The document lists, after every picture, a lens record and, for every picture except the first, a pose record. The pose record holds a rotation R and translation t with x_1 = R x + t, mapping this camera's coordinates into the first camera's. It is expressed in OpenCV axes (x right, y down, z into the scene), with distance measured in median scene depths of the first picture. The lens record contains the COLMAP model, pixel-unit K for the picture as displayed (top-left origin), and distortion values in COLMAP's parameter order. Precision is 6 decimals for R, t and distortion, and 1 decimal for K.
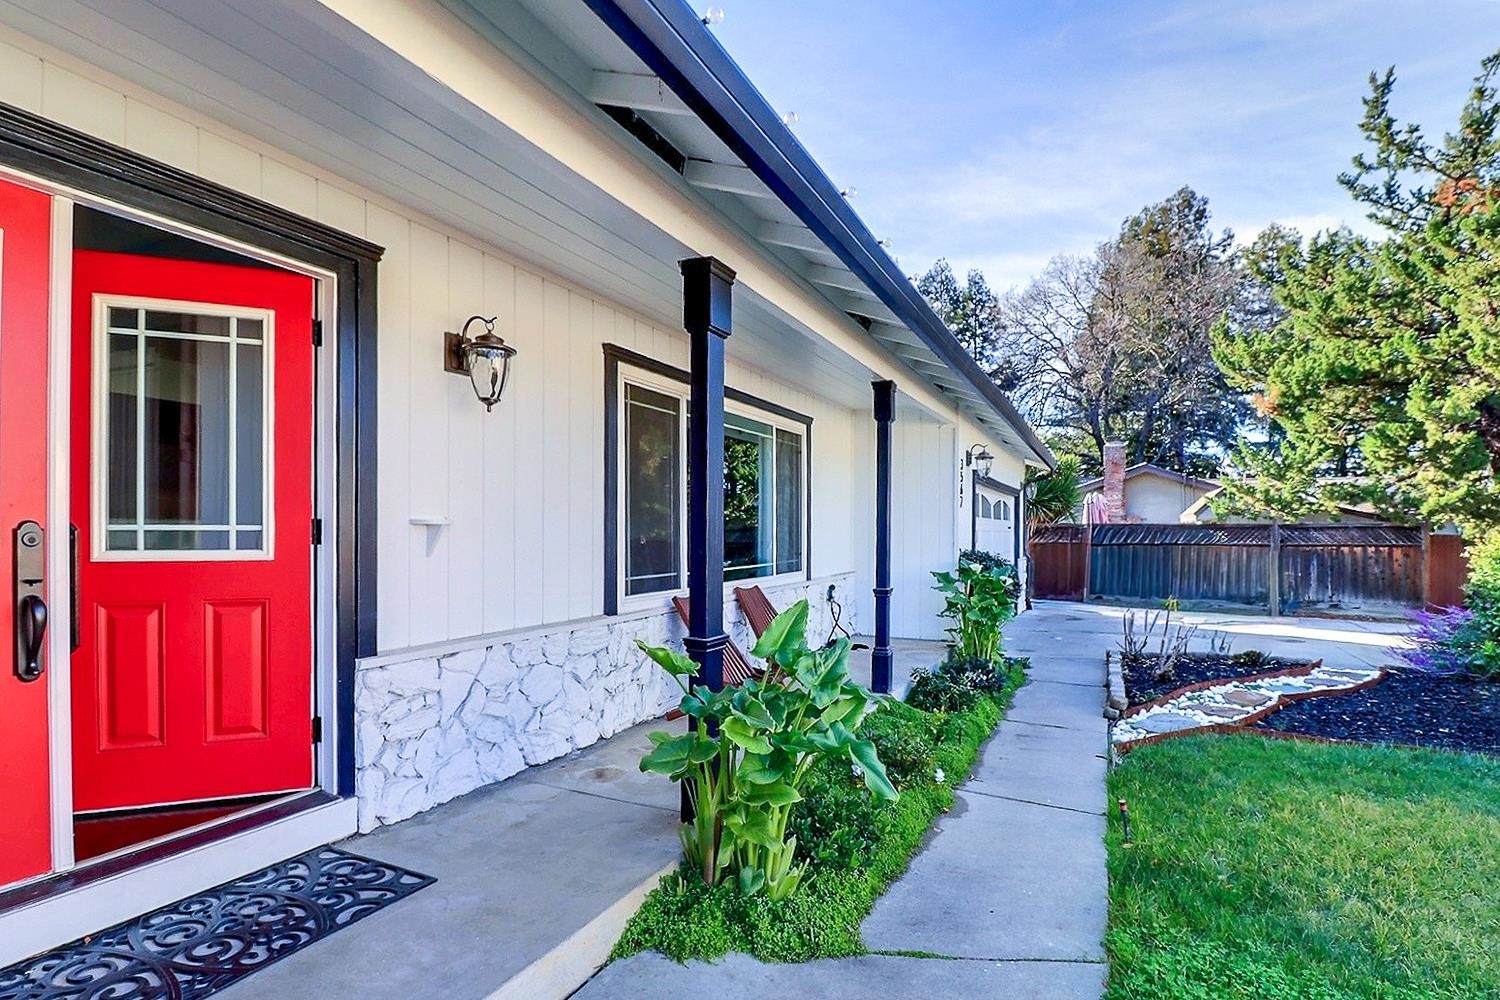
lens RADIAL K [[717.2, 0, 750.4], [0, 717.2, 531.9], [0, 0, 1]] dist [0.000548, -0.000049]
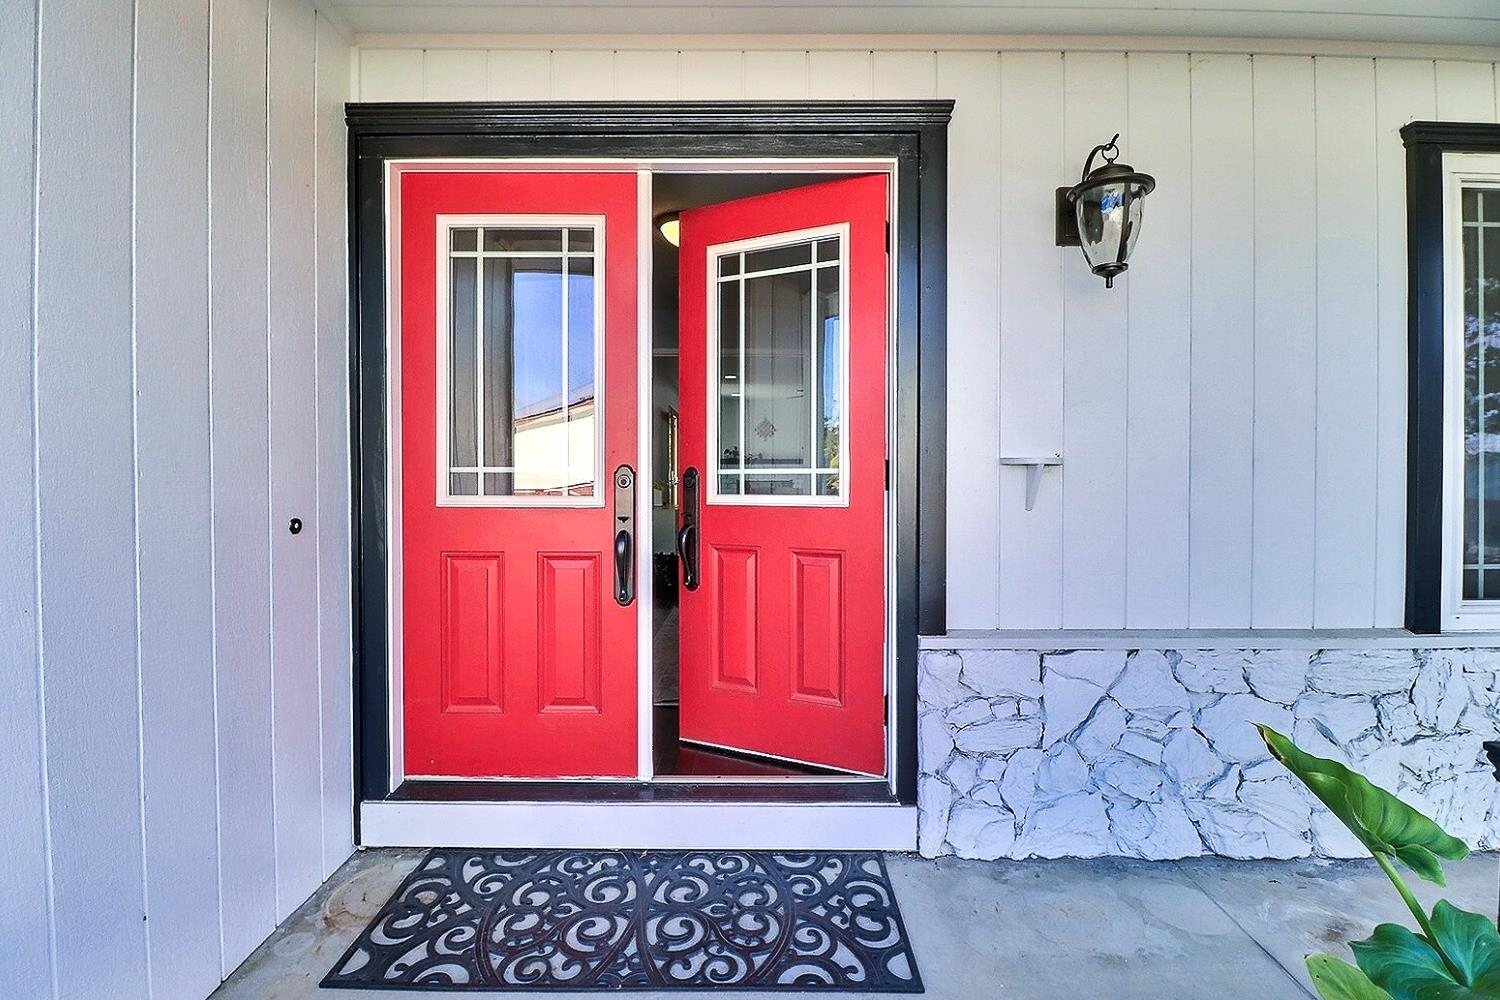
lens RADIAL K [[699.9, 0, 753.0], [0, 699.9, 490.0], [0, 0, 1]] dist [0.000857, -0.013656]
pose [[0.450807, 0.010214, -0.892563, 0.058501], [-0.001340, 0.999941, 0.010766, 0.008207], [0.892620, -0.003657, 0.450795, 0.483803]]
